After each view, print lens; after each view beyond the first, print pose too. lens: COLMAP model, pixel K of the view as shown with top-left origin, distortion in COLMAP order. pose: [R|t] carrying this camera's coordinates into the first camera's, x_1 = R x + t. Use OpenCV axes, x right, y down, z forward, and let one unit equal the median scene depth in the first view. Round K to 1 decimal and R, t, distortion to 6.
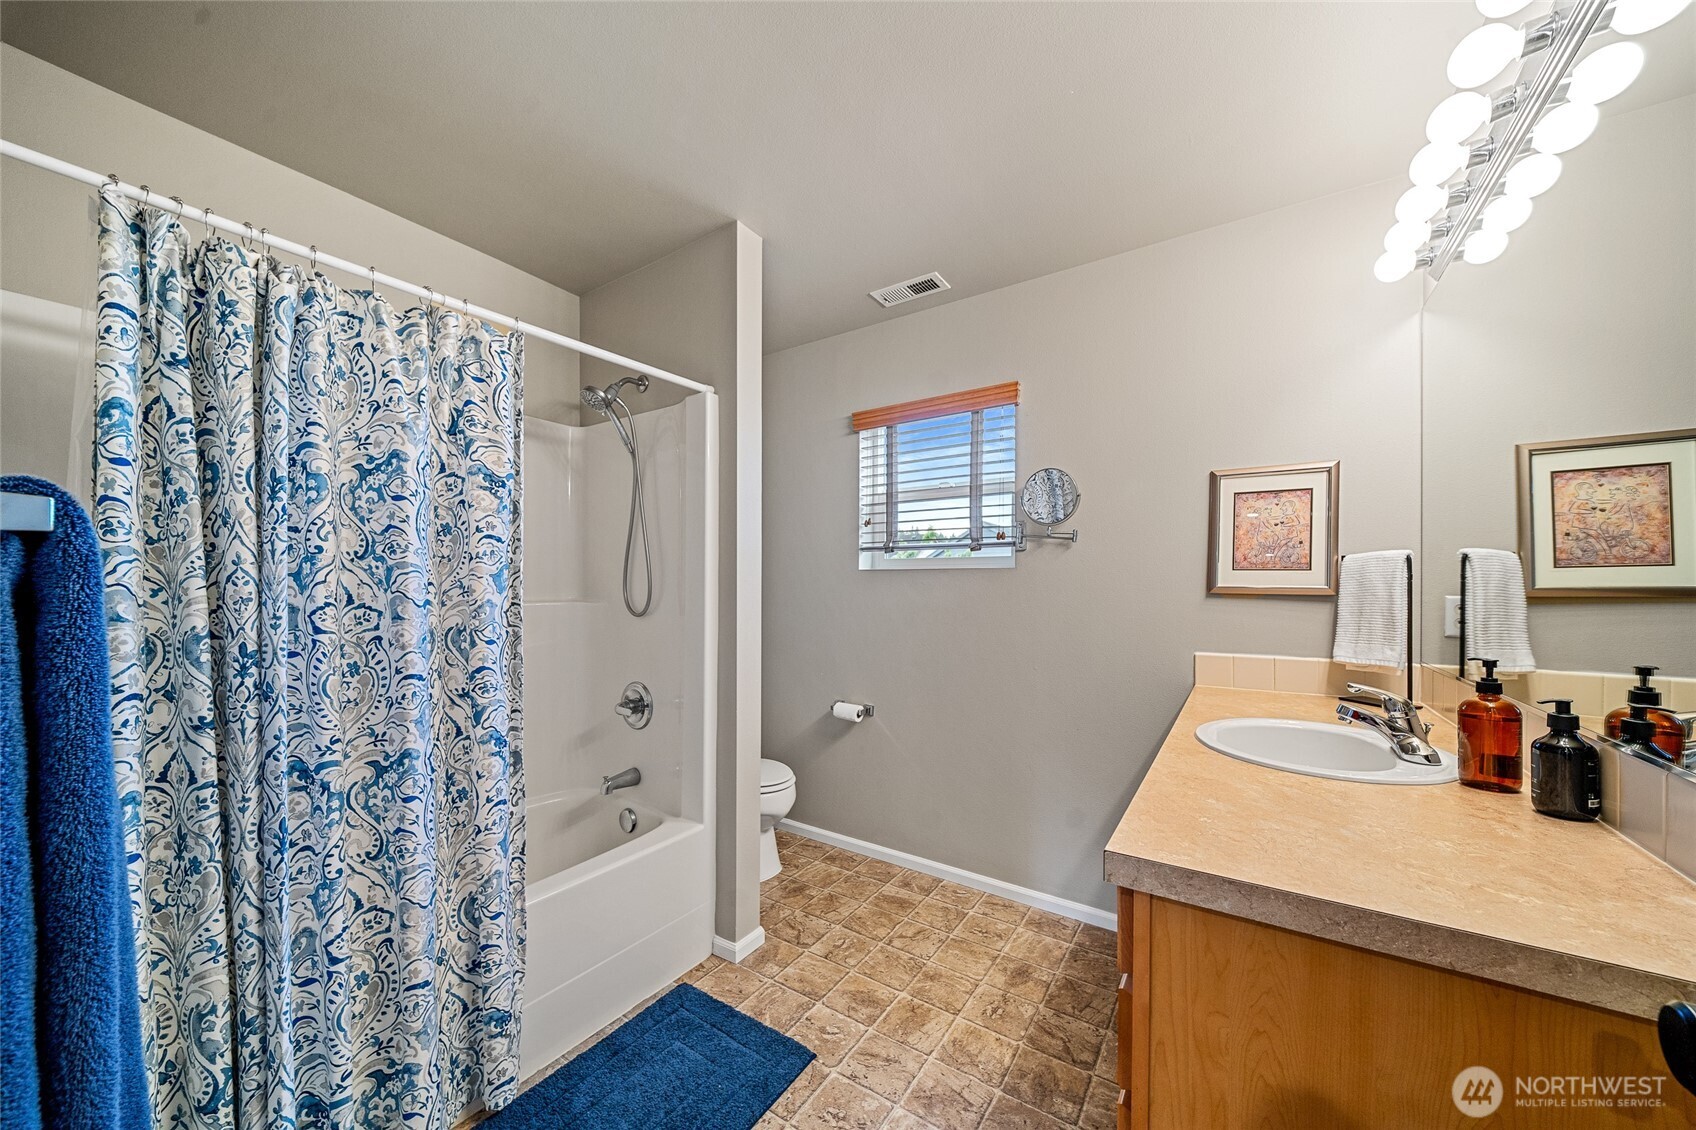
lens RADIAL K [[599.7, 0, 825.4], [0, 599.7, 576.3], [0, 0, 1]] dist [-0.021089, -0.000073]
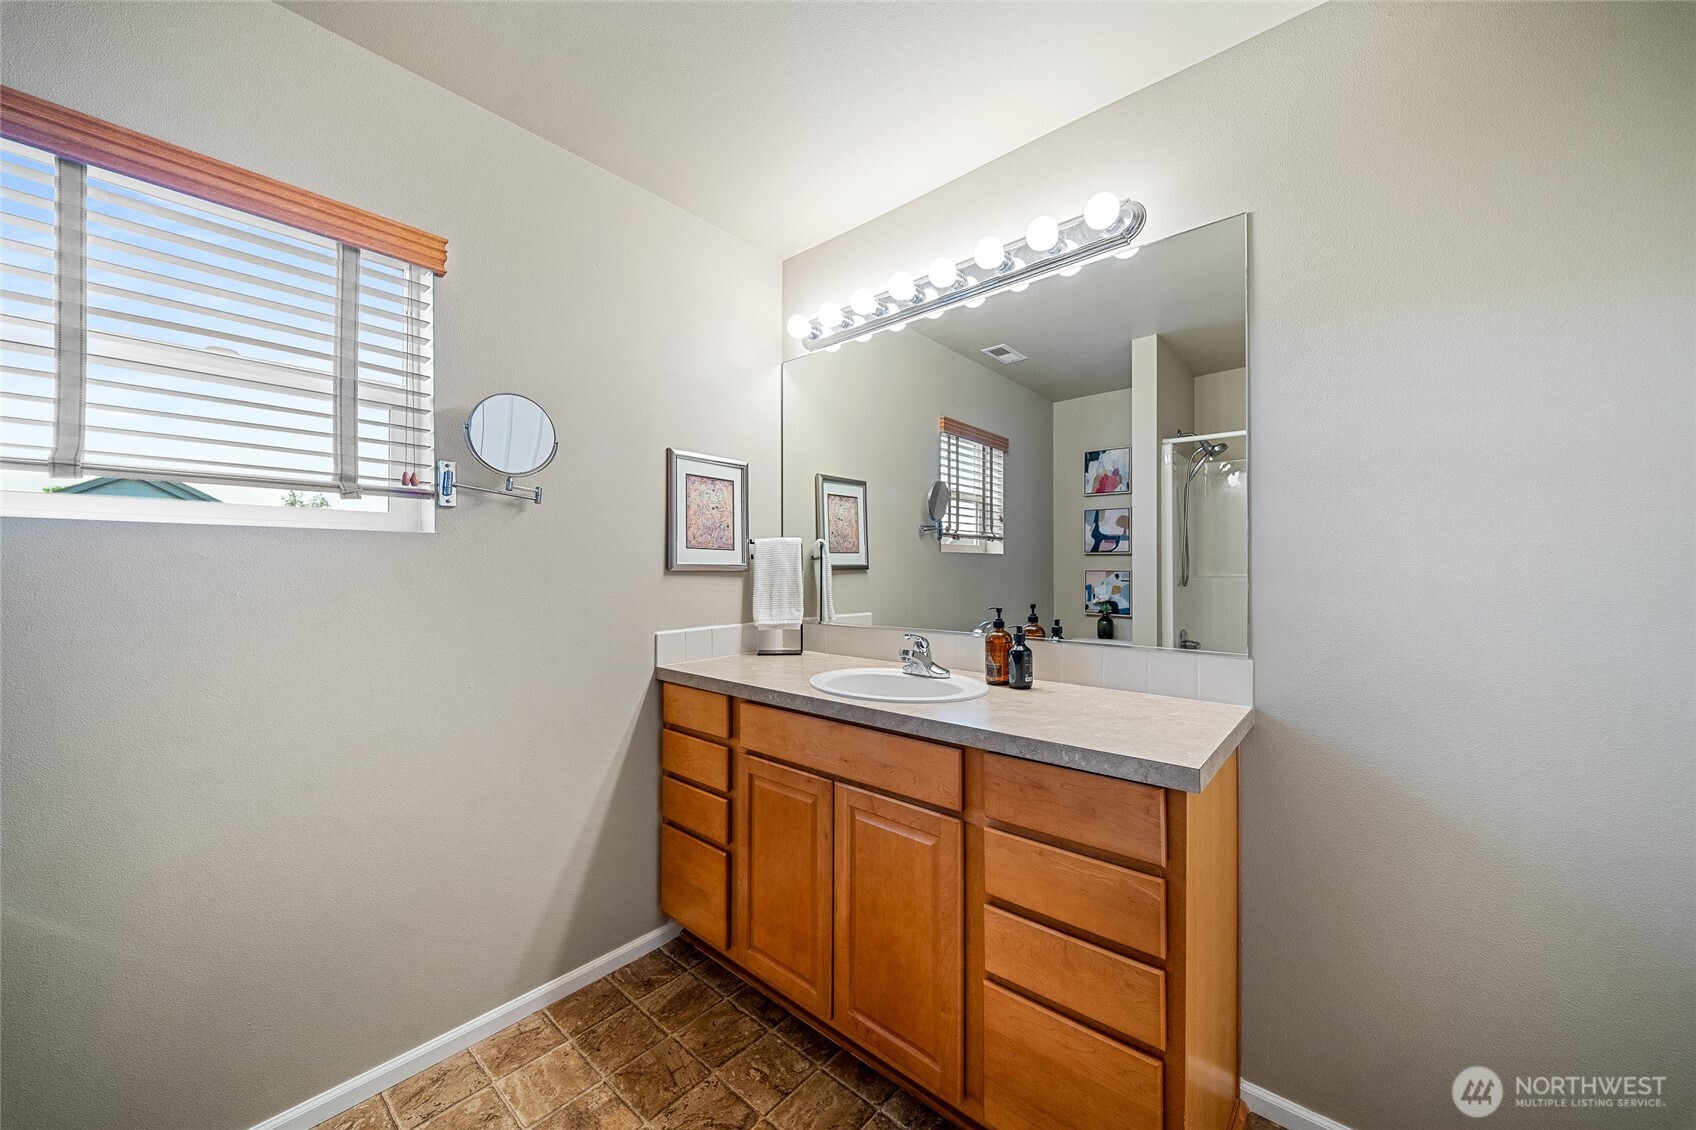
lens RADIAL K [[608.2, 0, 848.0], [0, 608.2, 565.0], [0, 0, 1]] dist [0.000301, -0.000123]
pose [[0.093653, 0.001487, 0.995604, -0.347440], [-0.016306, 0.999867, 0.000041, 0.014357], [-0.995471, -0.016238, 0.093665, 0.634083]]
